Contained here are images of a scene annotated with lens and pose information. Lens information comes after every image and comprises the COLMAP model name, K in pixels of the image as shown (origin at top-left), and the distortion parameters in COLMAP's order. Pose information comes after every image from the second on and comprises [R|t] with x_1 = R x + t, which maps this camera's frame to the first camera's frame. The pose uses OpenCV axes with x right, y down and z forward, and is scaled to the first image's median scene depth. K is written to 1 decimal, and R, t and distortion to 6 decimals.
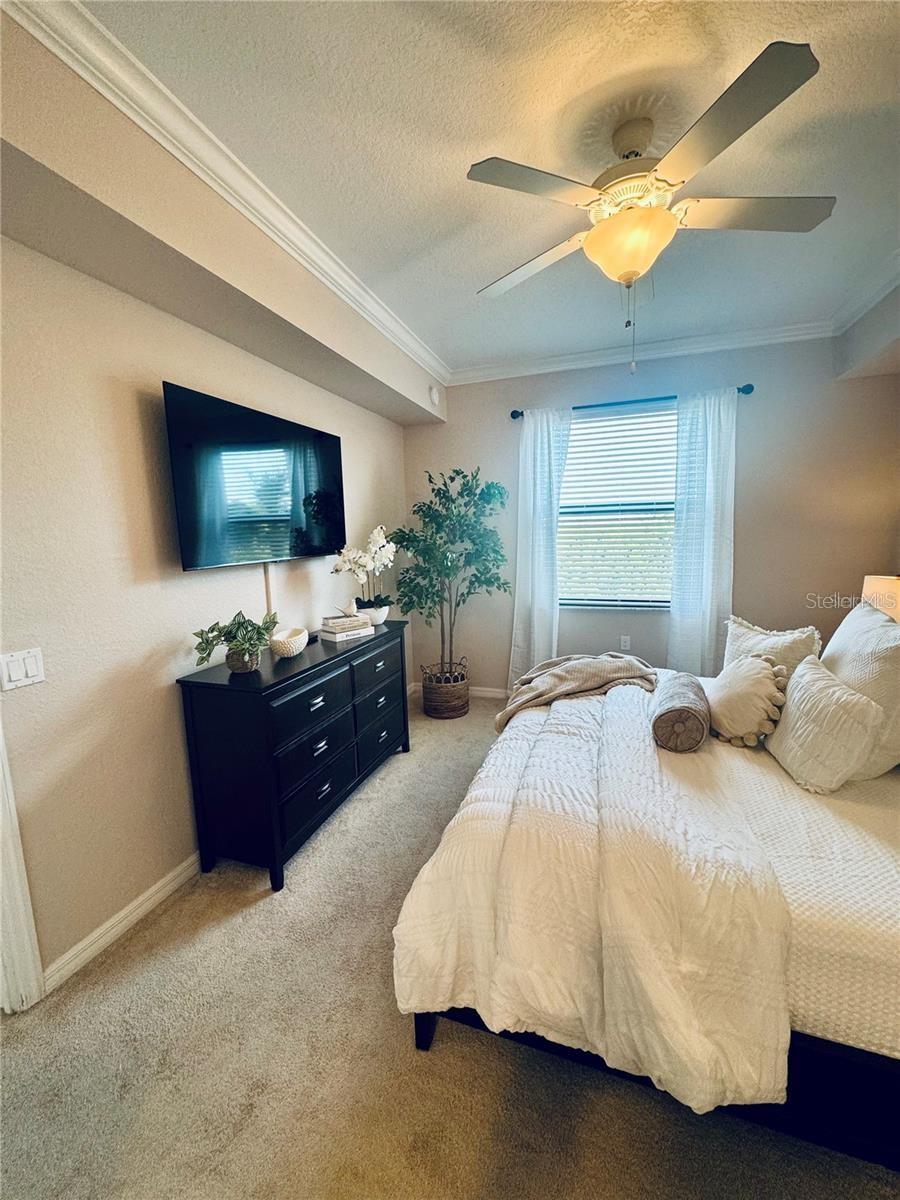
lens RADIAL K [[478.1, 0, 450.8], [0, 478.1, 600.7], [0, 0, 1]] dist [-0.001811, -0.000491]
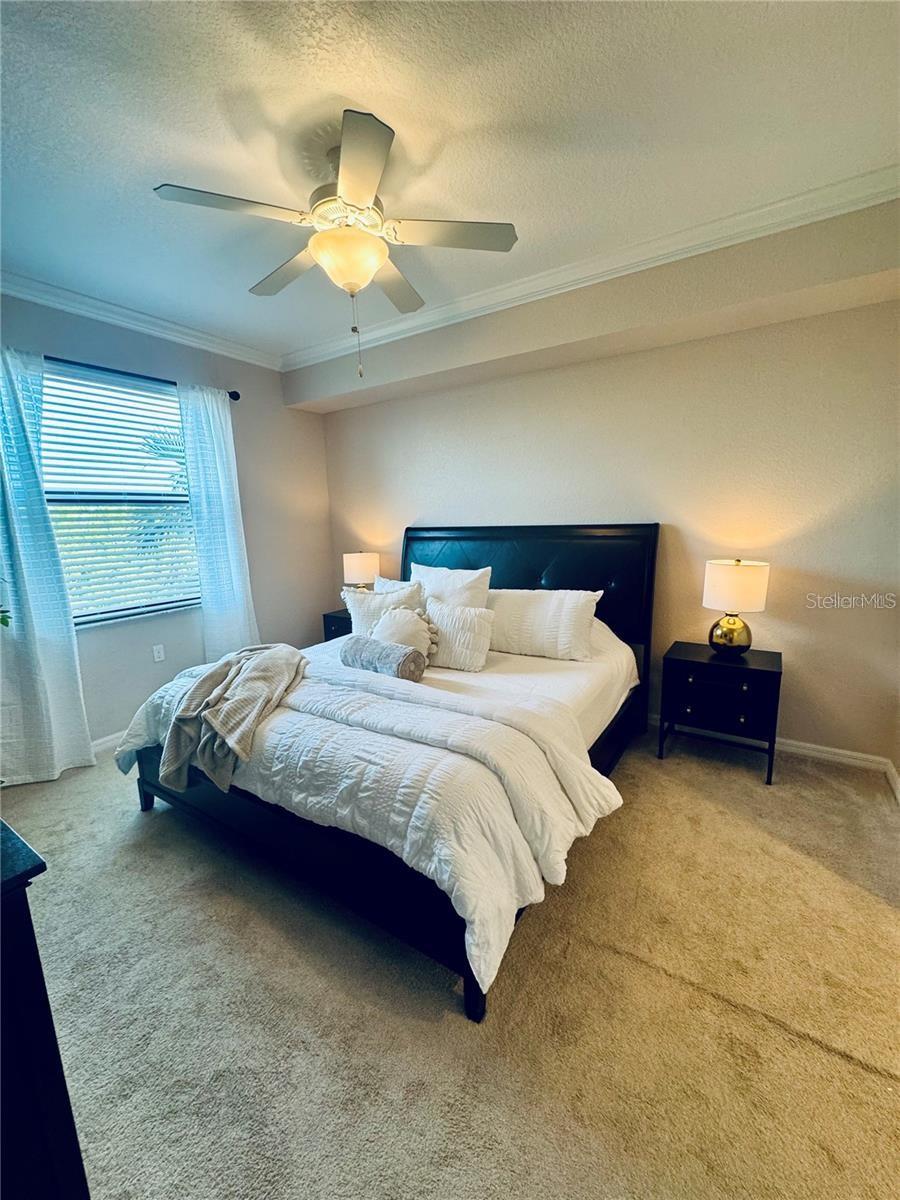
lens RADIAL K [[478.1, 0, 450.8], [0, 478.1, 600.7], [0, 0, 1]] dist [-0.001811, -0.000491]
pose [[0.248828, -0.149546, 0.956933, -0.503814], [0.162264, 0.980480, 0.111033, -0.025163], [-0.954859, 0.127648, 0.268237, 0.376738]]
